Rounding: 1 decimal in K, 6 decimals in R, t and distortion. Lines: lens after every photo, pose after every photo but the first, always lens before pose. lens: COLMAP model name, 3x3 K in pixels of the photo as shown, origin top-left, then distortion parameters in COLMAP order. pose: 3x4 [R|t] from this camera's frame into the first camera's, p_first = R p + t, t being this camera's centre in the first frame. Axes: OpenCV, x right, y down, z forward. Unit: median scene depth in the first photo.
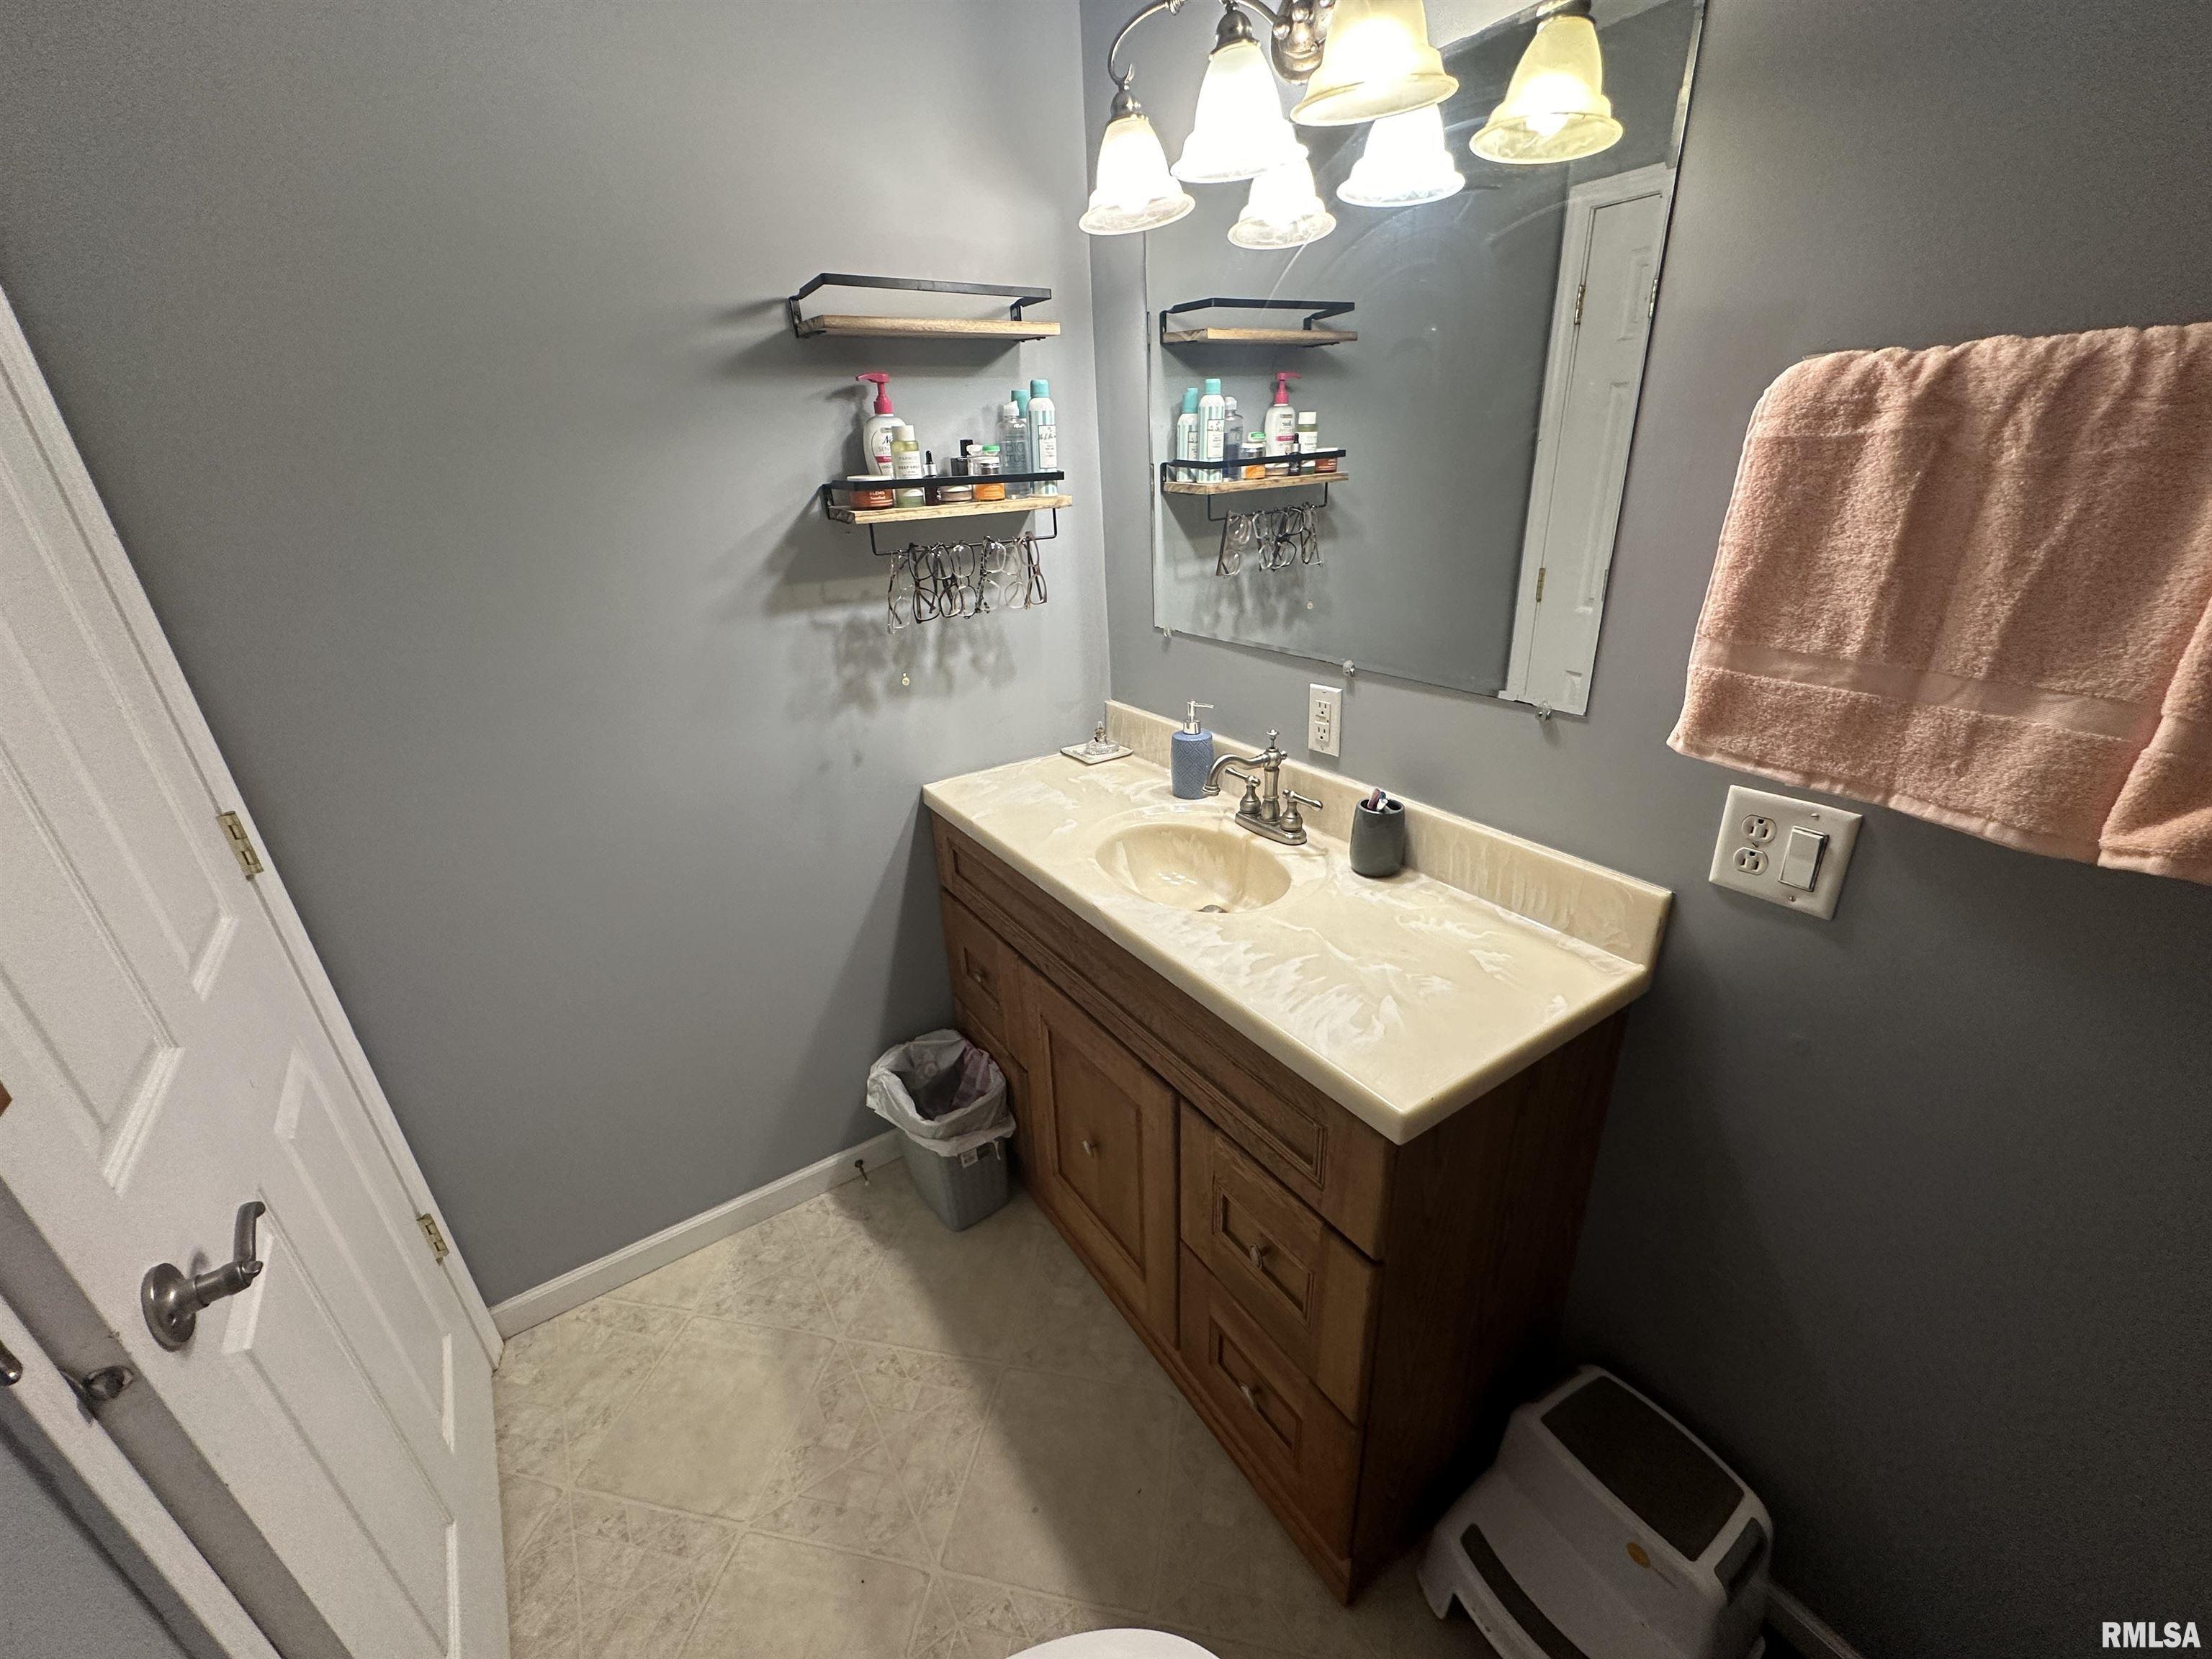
lens RADIAL K [[883.0, 0, 1100.8], [0, 883.0, 826.7], [0, 0, 1]] dist [-0.004102, 0.000346]
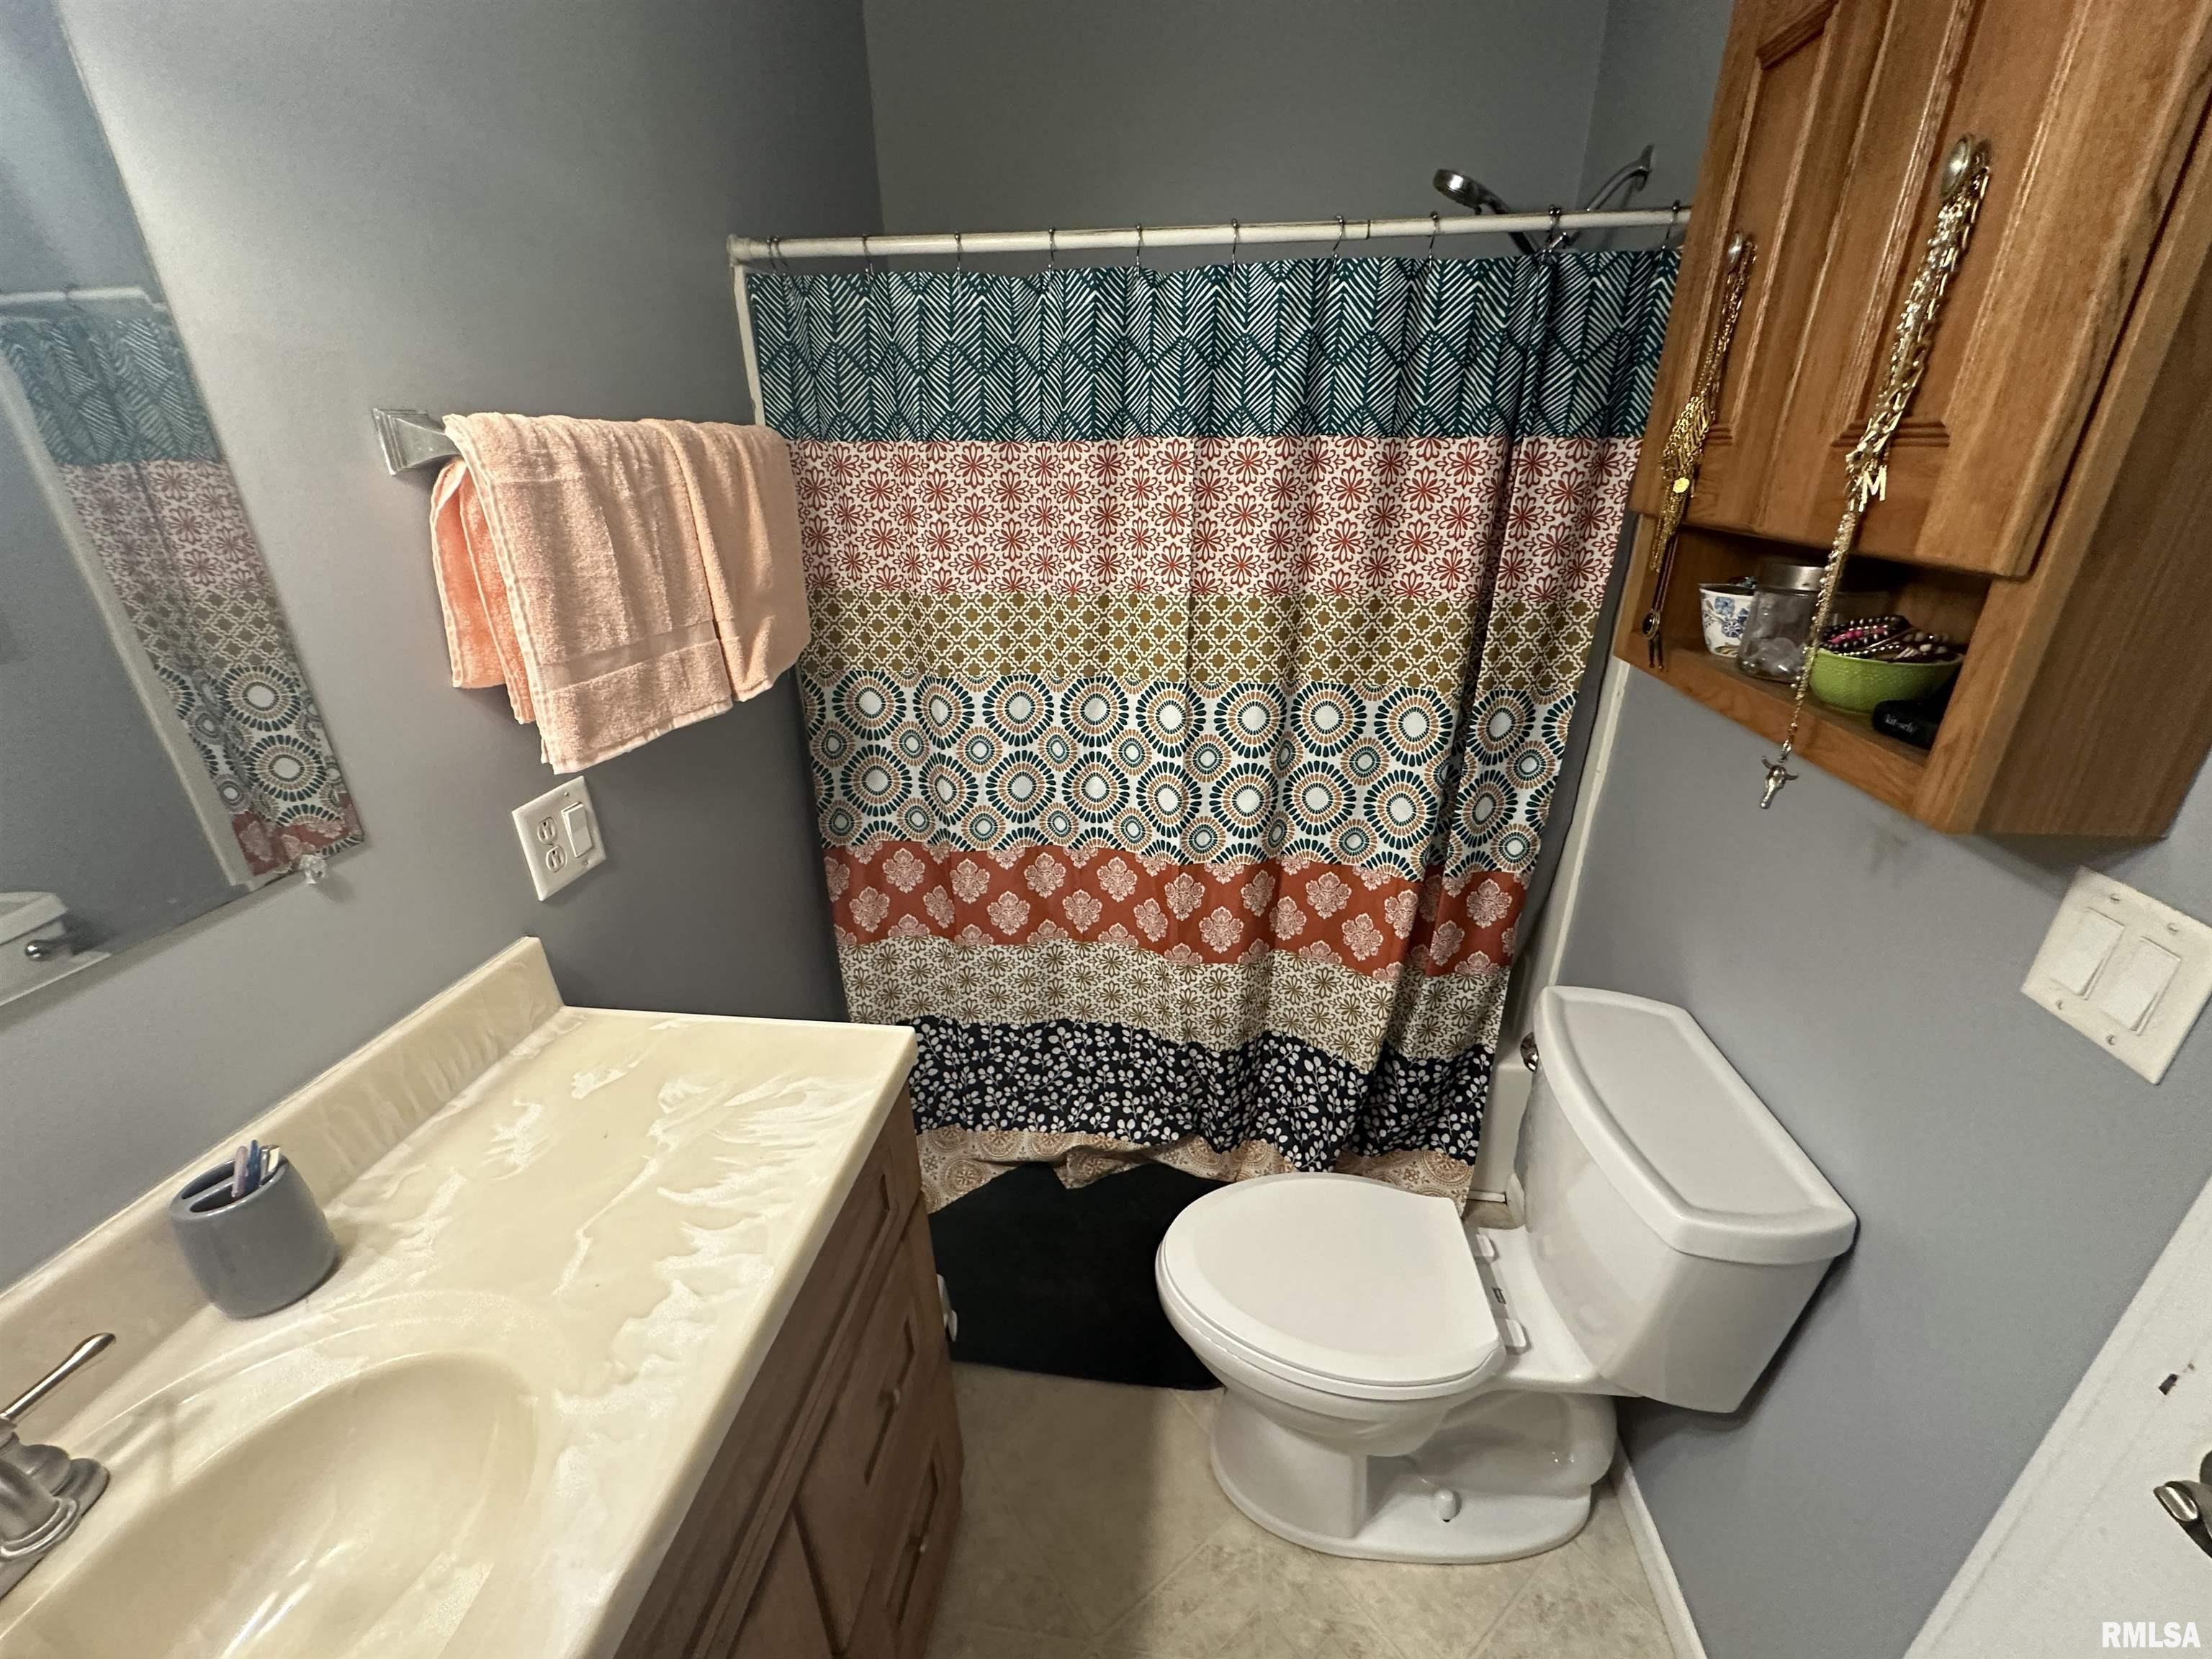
lens RADIAL K [[883.0, 0, 1100.8], [0, 883.0, 826.7], [0, 0, 1]] dist [-0.004102, 0.000346]
pose [[-0.757744, -0.195434, 0.622599, -0.569086], [0.305208, 0.737166, 0.602855, -0.545505], [-0.576777, 0.646832, -0.498936, 1.358330]]
